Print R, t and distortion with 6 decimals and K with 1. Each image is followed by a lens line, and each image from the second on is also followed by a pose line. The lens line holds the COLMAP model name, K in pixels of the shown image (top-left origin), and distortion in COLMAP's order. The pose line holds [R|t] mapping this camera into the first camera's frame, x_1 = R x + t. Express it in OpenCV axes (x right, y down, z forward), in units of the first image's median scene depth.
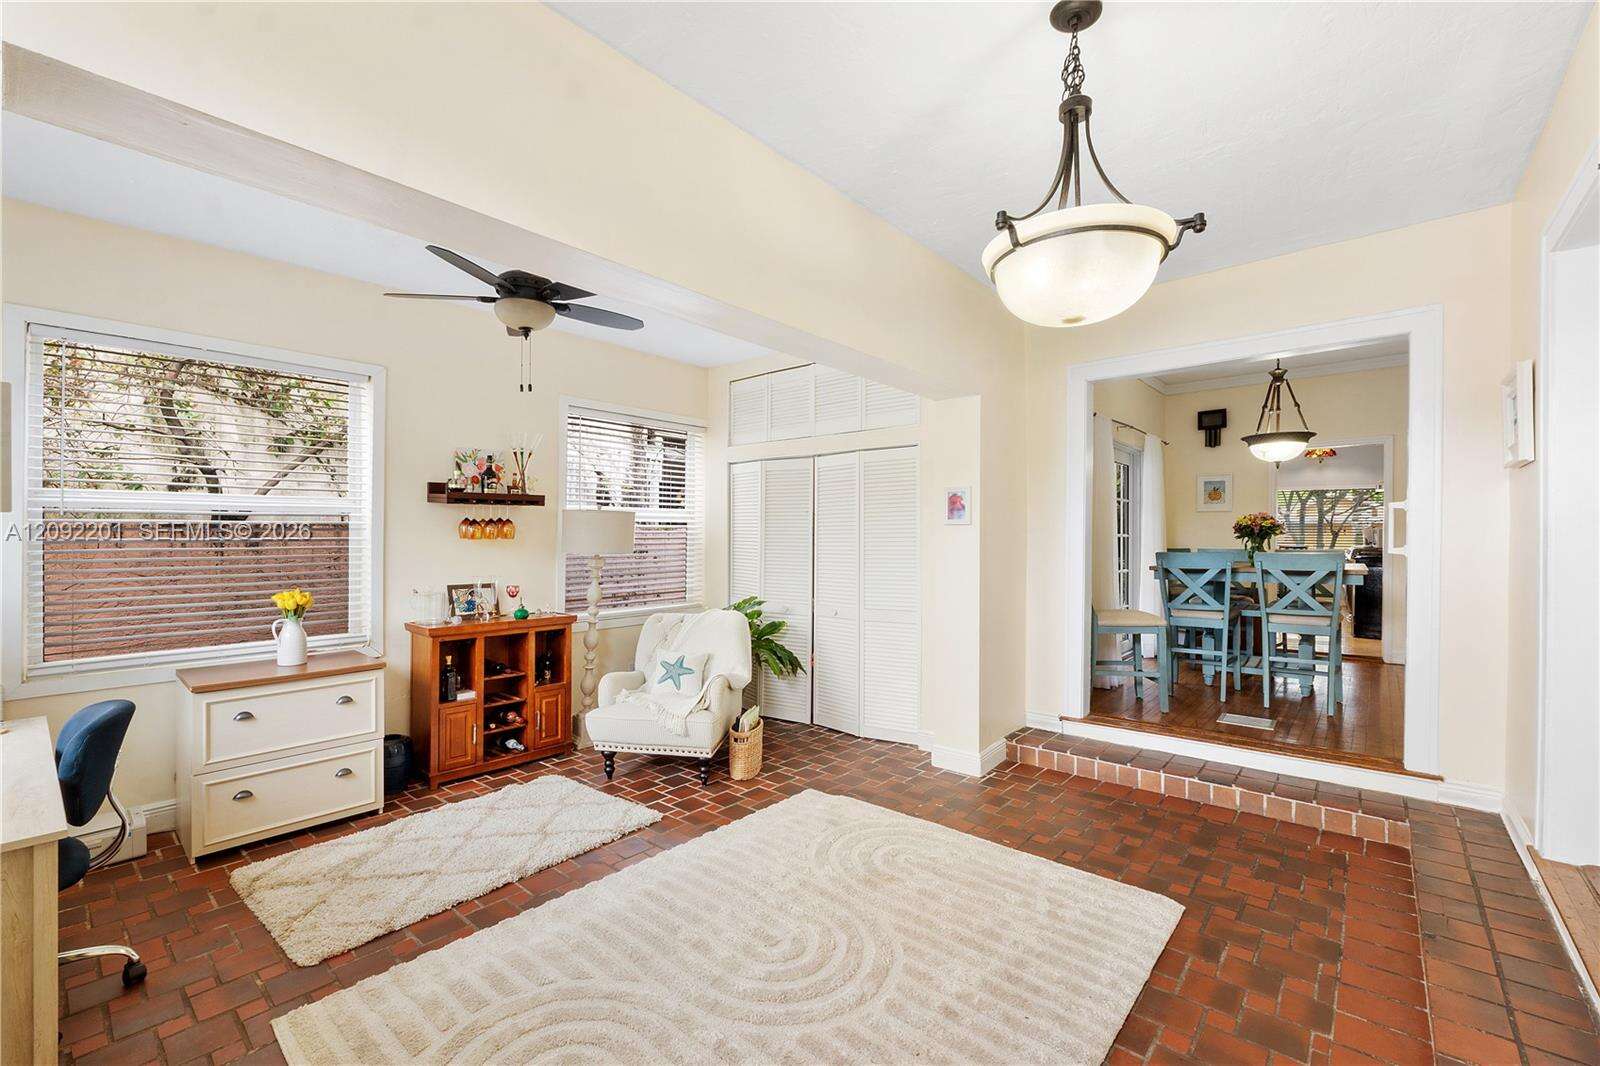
lens RADIAL K [[682.0, 0, 788.8], [0, 682.0, 525.0], [0, 0, 1]] dist [-0.003540, -0.000440]
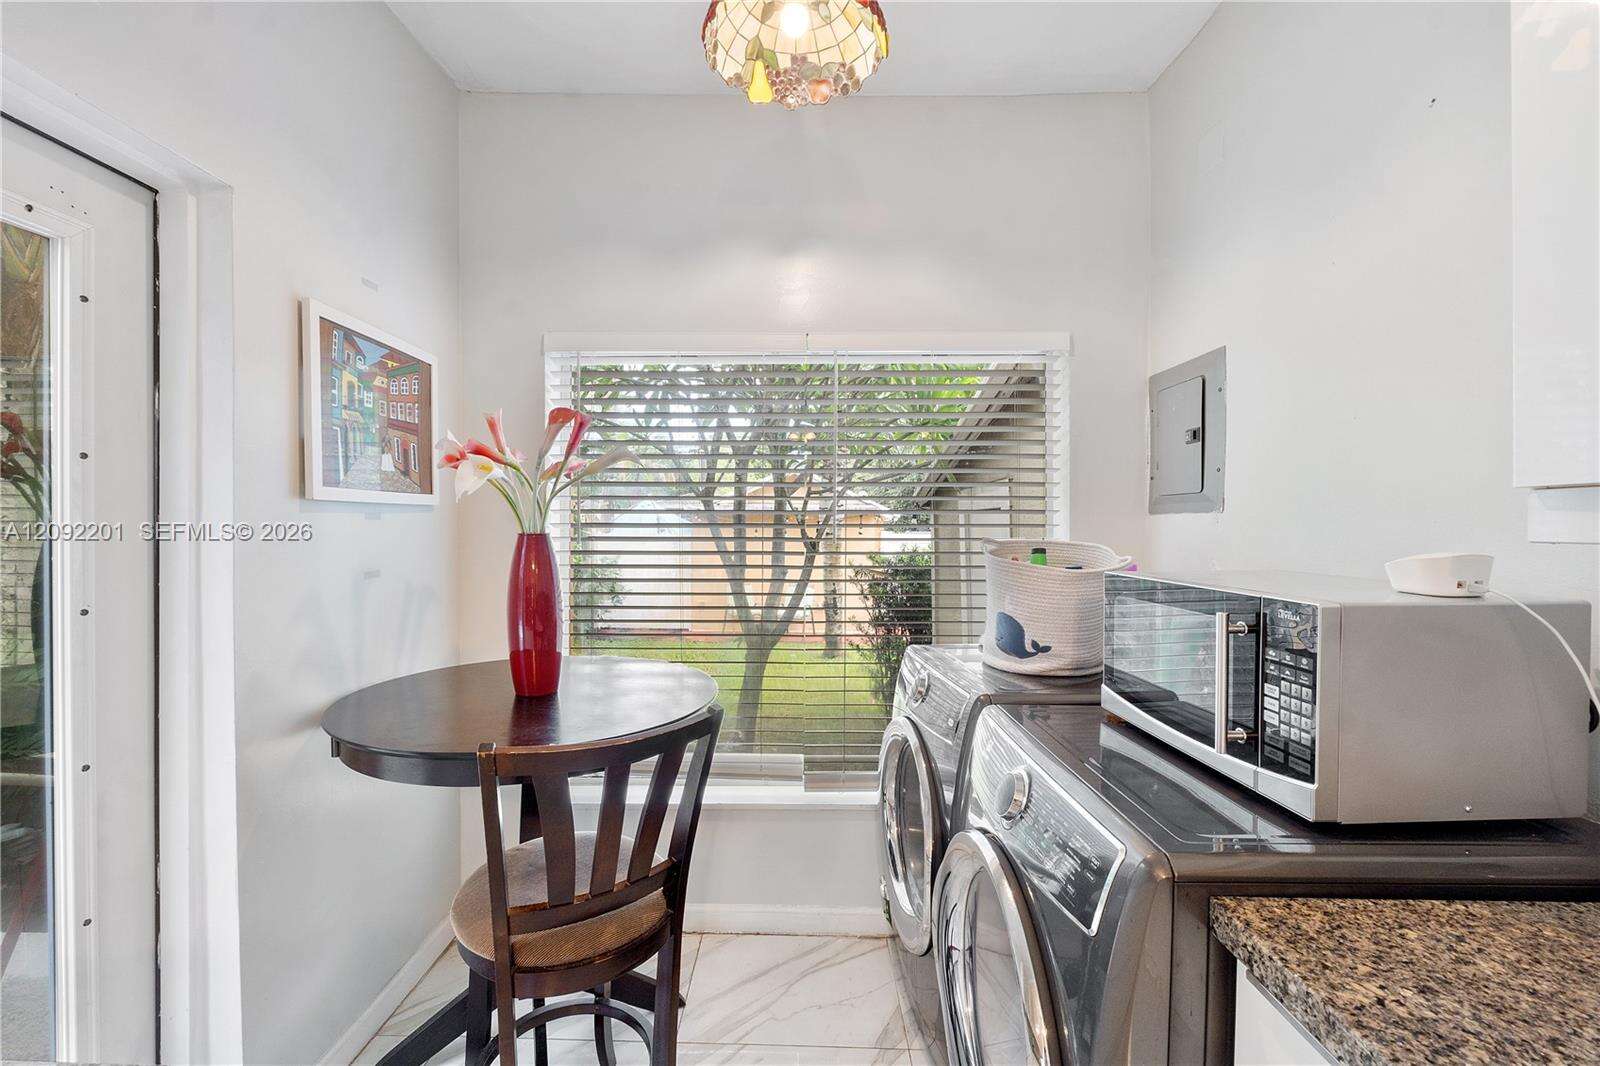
lens RADIAL K [[682.0, 0, 788.8], [0, 682.0, 525.0], [0, 0, 1]] dist [-0.003540, -0.000440]
pose [[0.774088, -0.002684, 0.633072, 1.076613], [-0.010309, 0.999805, 0.016843, -0.005934], [-0.632994, -0.019565, 0.773910, 1.389836]]
